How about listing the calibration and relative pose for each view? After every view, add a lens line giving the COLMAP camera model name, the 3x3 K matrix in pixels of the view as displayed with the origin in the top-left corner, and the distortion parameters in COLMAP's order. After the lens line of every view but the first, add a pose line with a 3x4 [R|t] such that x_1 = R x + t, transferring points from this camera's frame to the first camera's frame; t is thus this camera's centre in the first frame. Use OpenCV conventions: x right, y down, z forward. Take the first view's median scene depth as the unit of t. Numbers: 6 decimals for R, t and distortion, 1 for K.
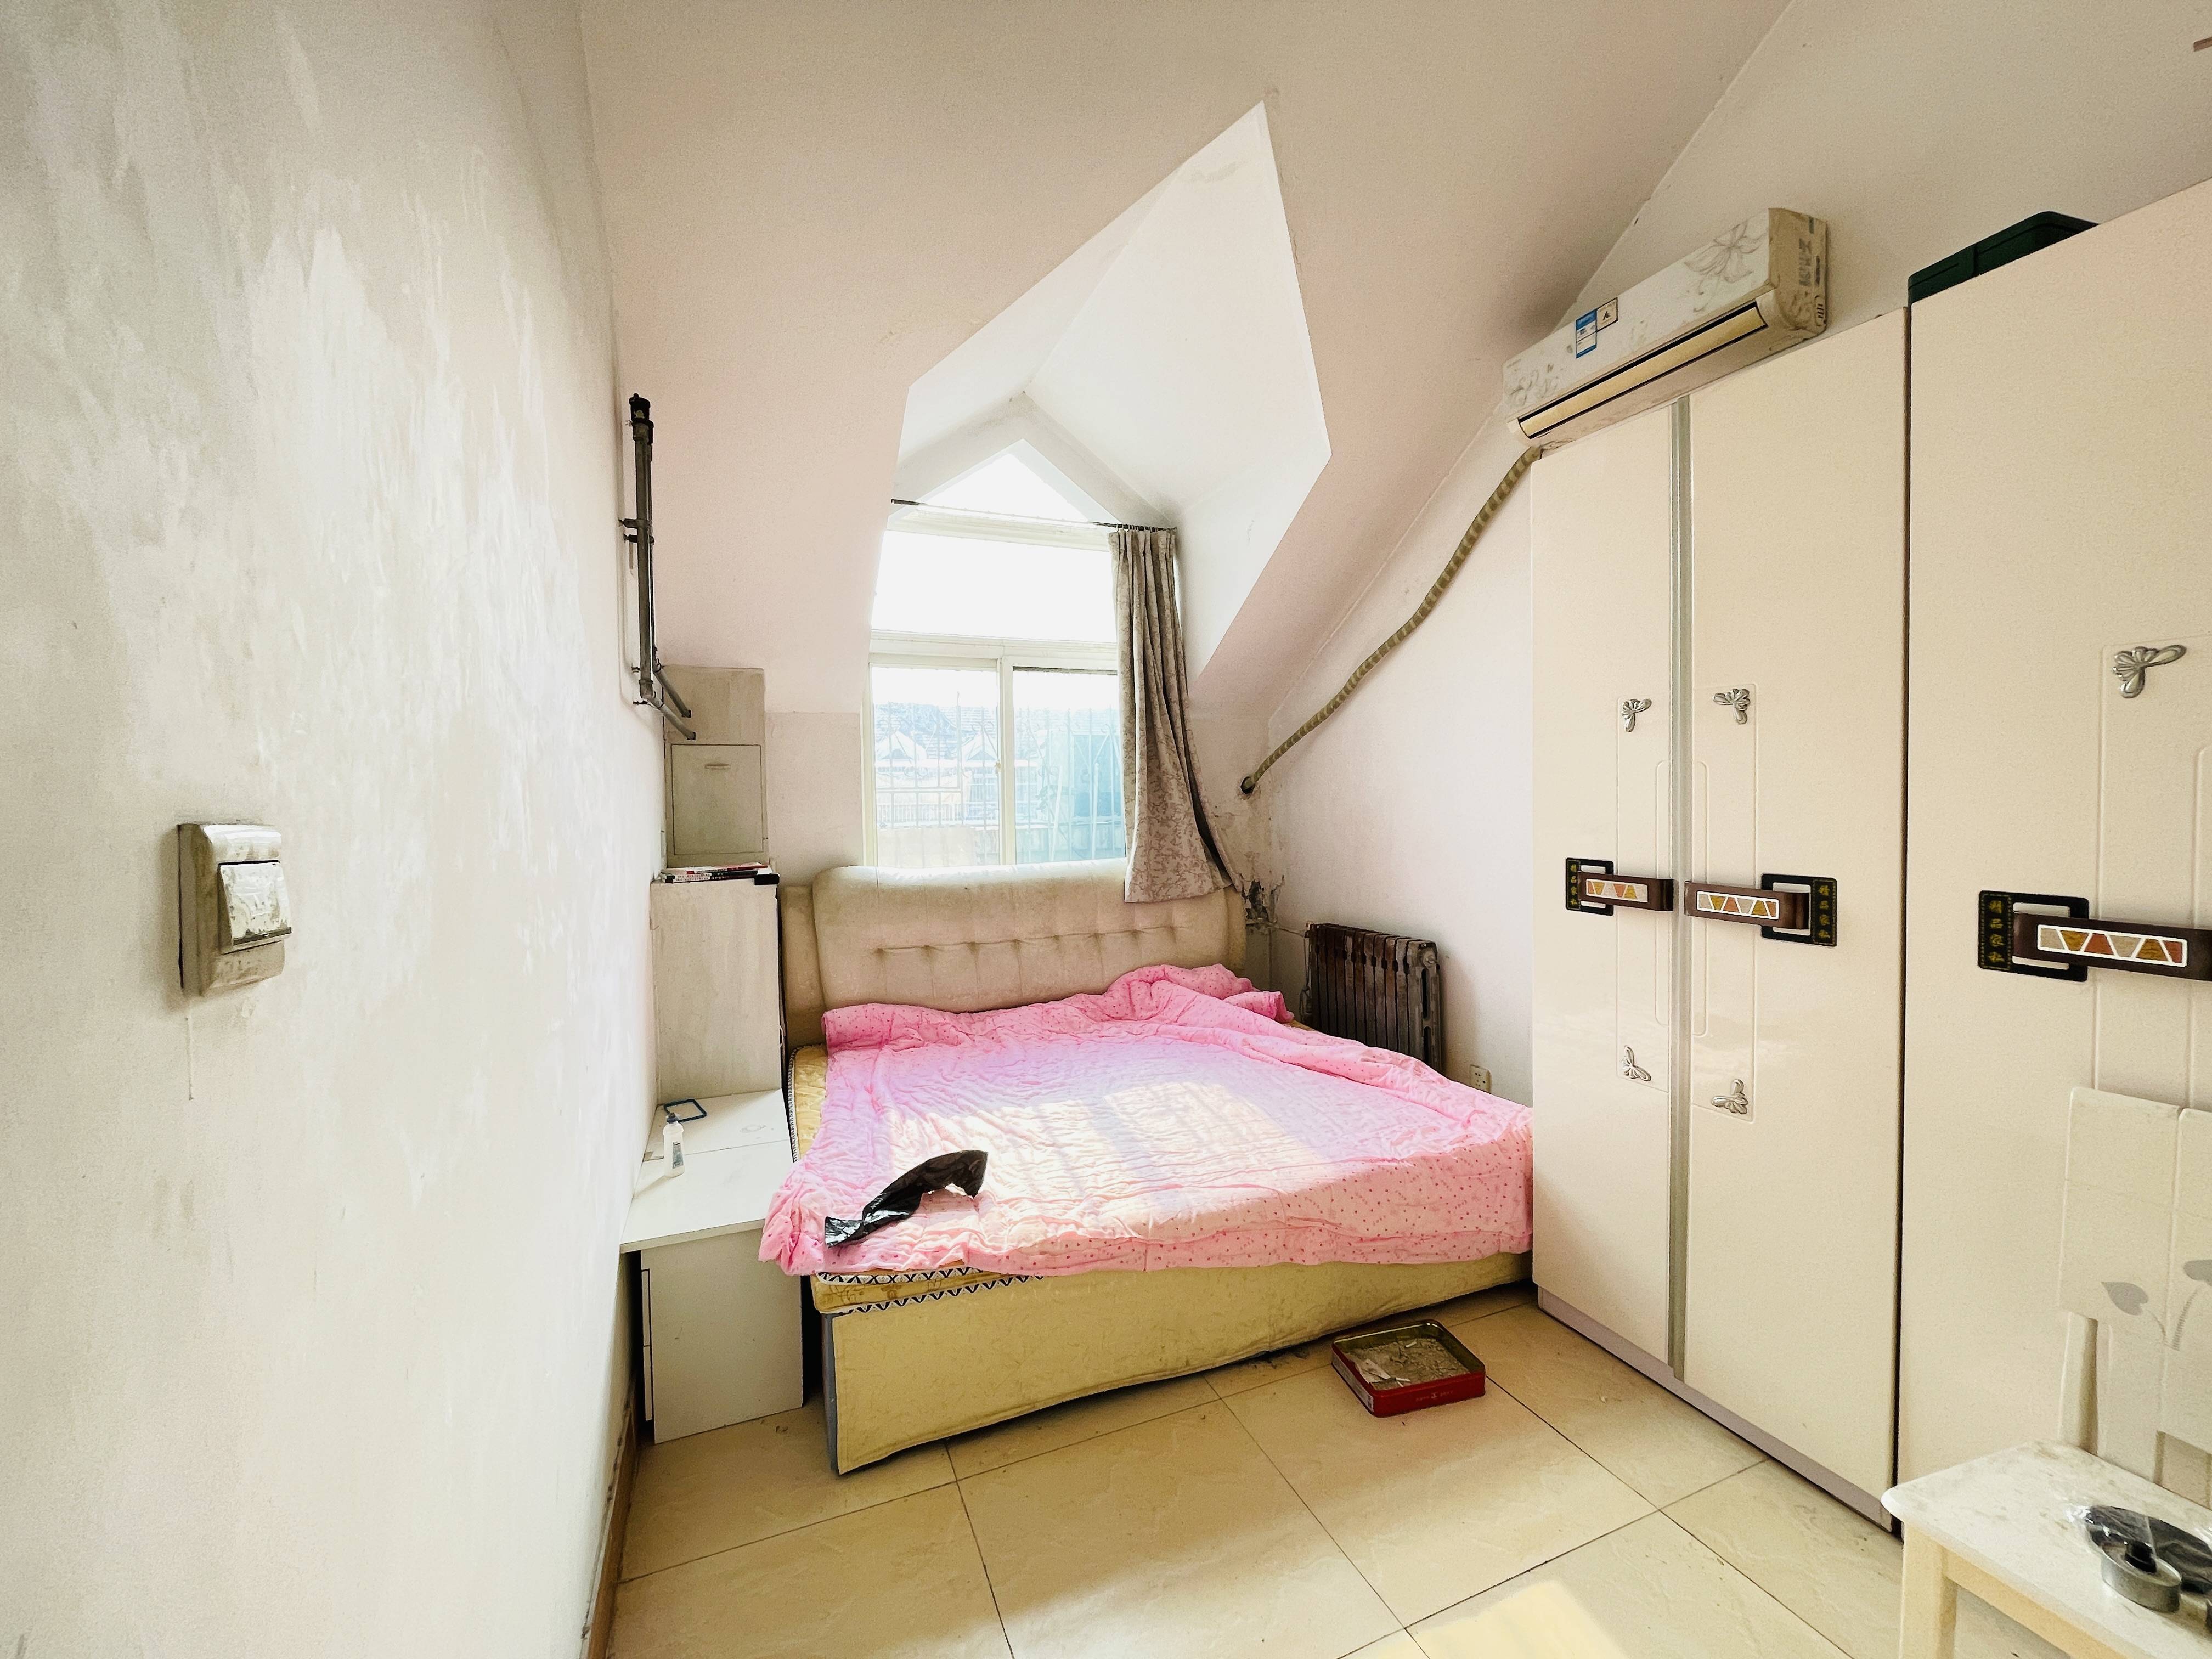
lens RADIAL K [[894.7, 0, 1106.0], [0, 894.7, 829.5], [0, 0, 1]] dist [0.000153, -0.002581]
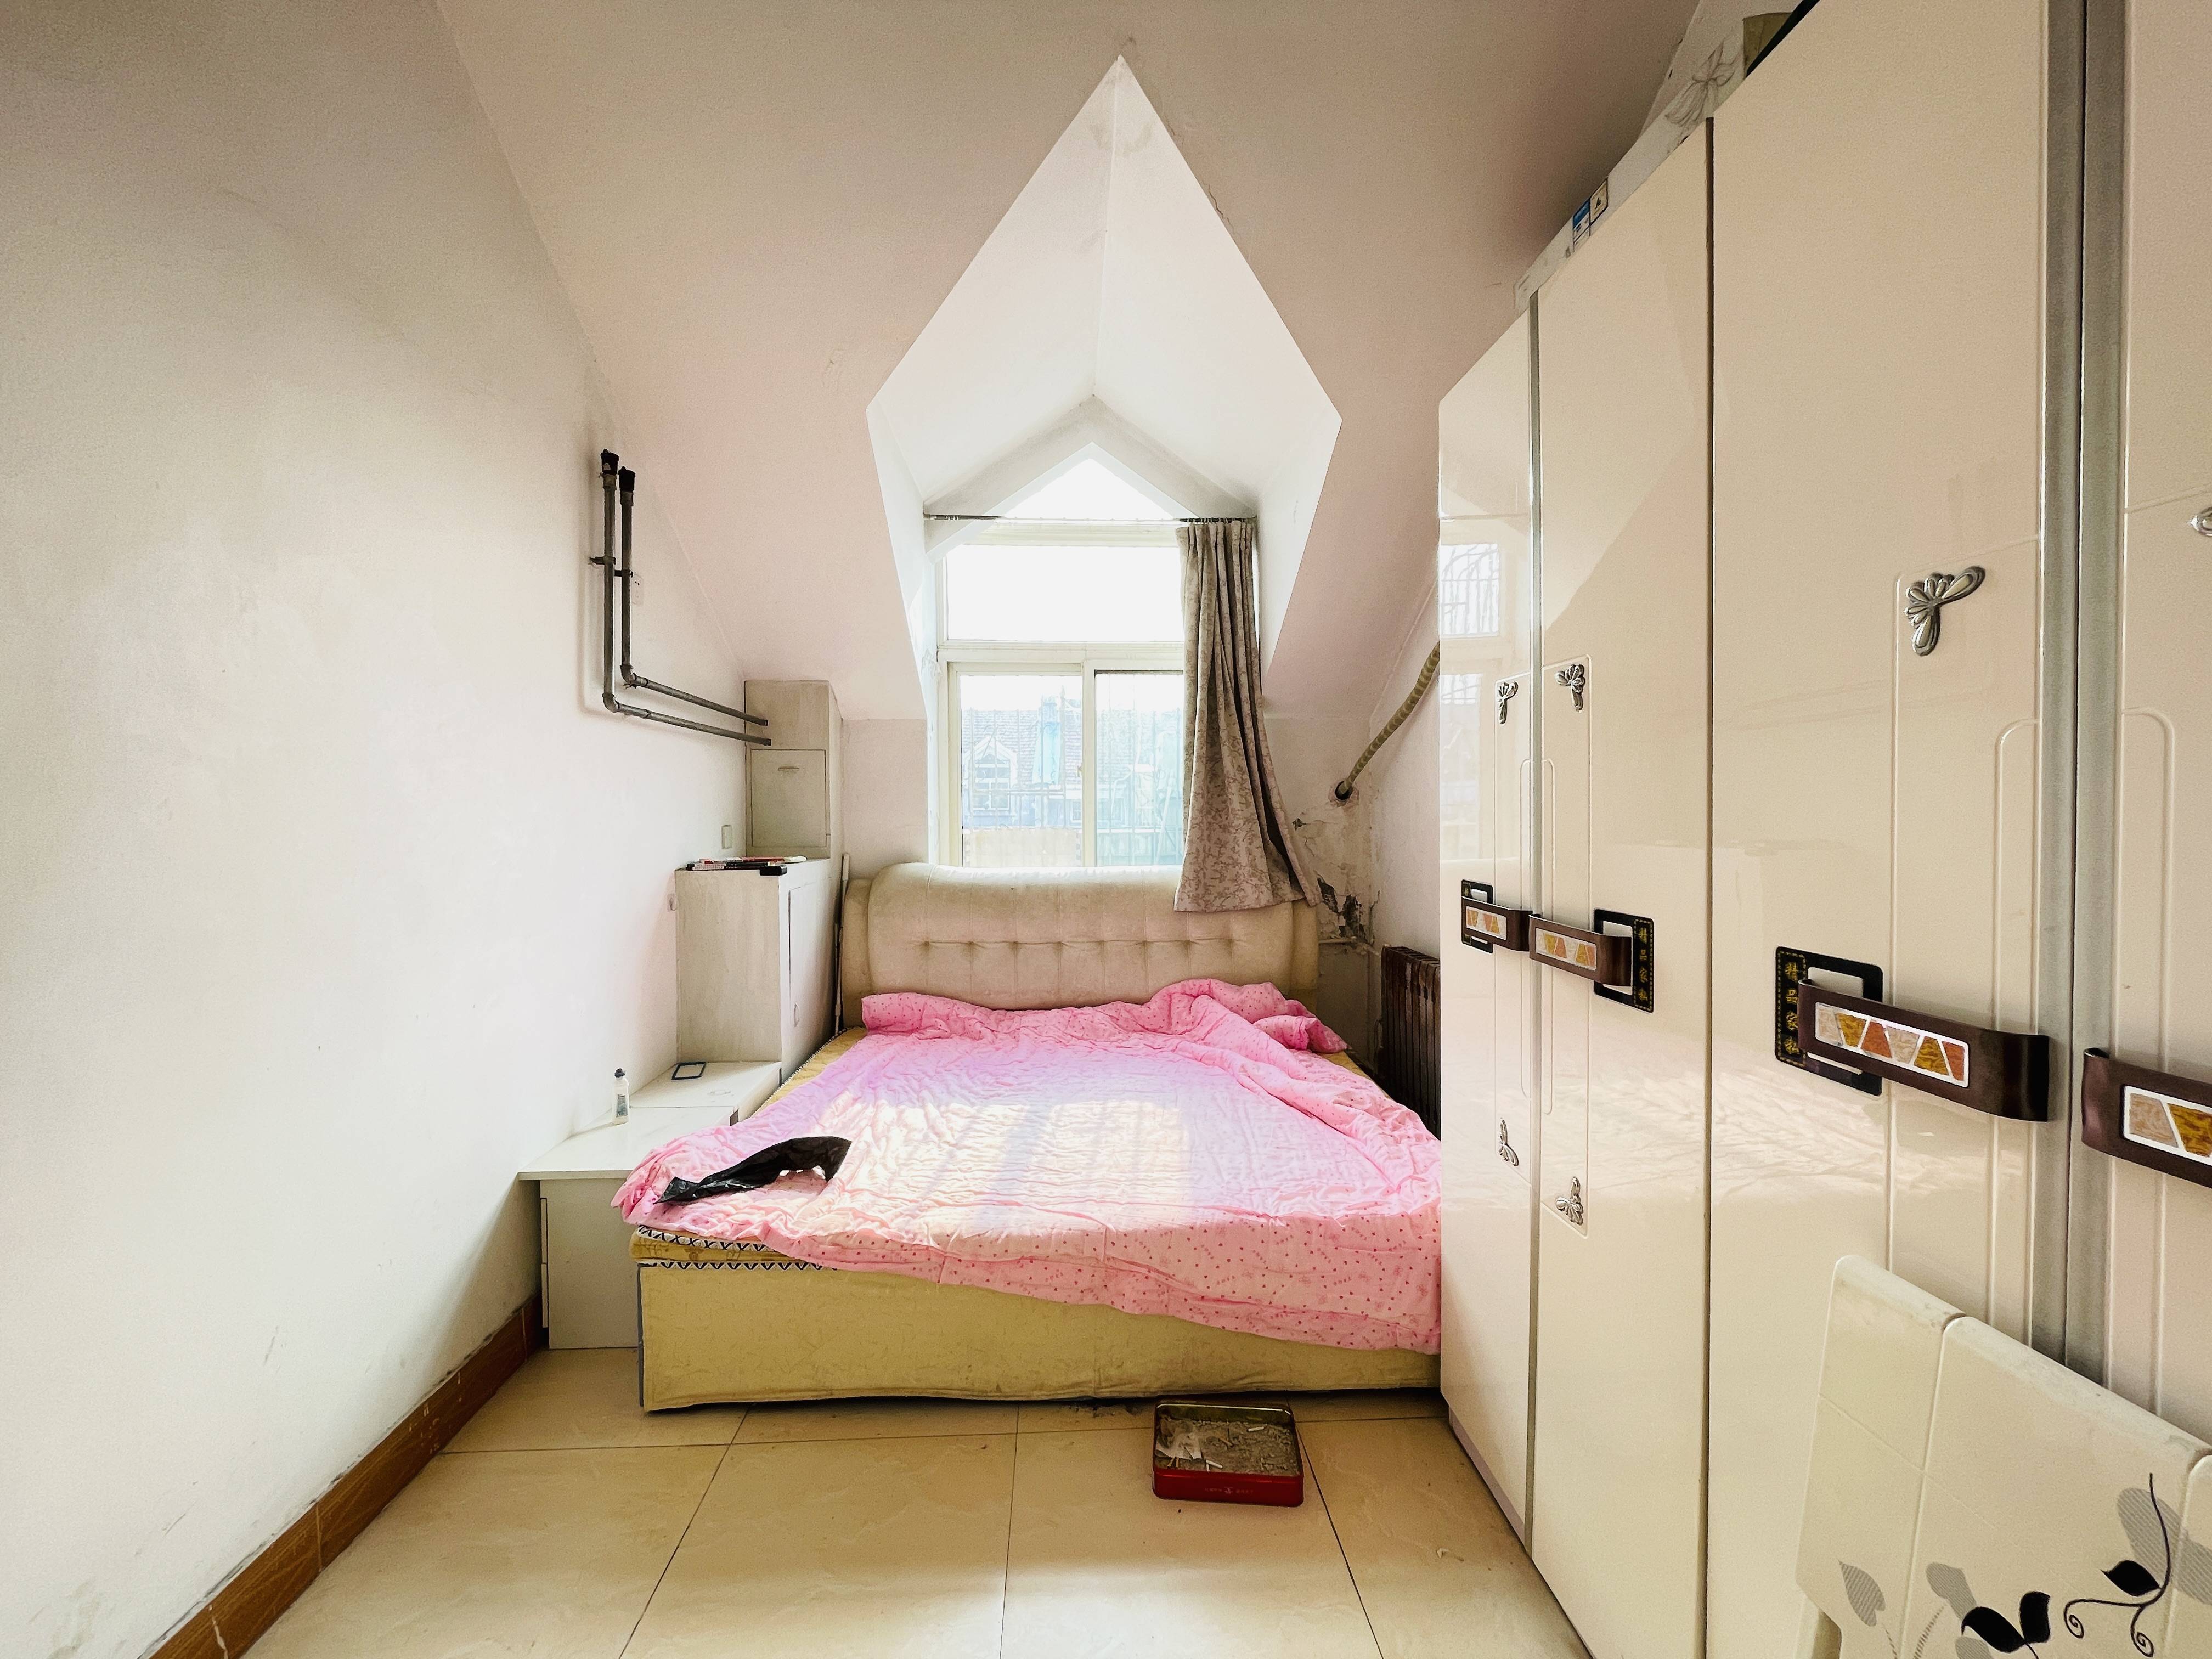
lens RADIAL K [[894.7, 0, 1106.0], [0, 894.7, 829.5], [0, 0, 1]] dist [0.000153, -0.002581]
pose [[0.941753, 0.023092, -0.335512, 0.449241], [-0.025036, 0.999685, -0.001470, -0.004453], [0.335373, 0.009785, 0.942035, 0.113425]]
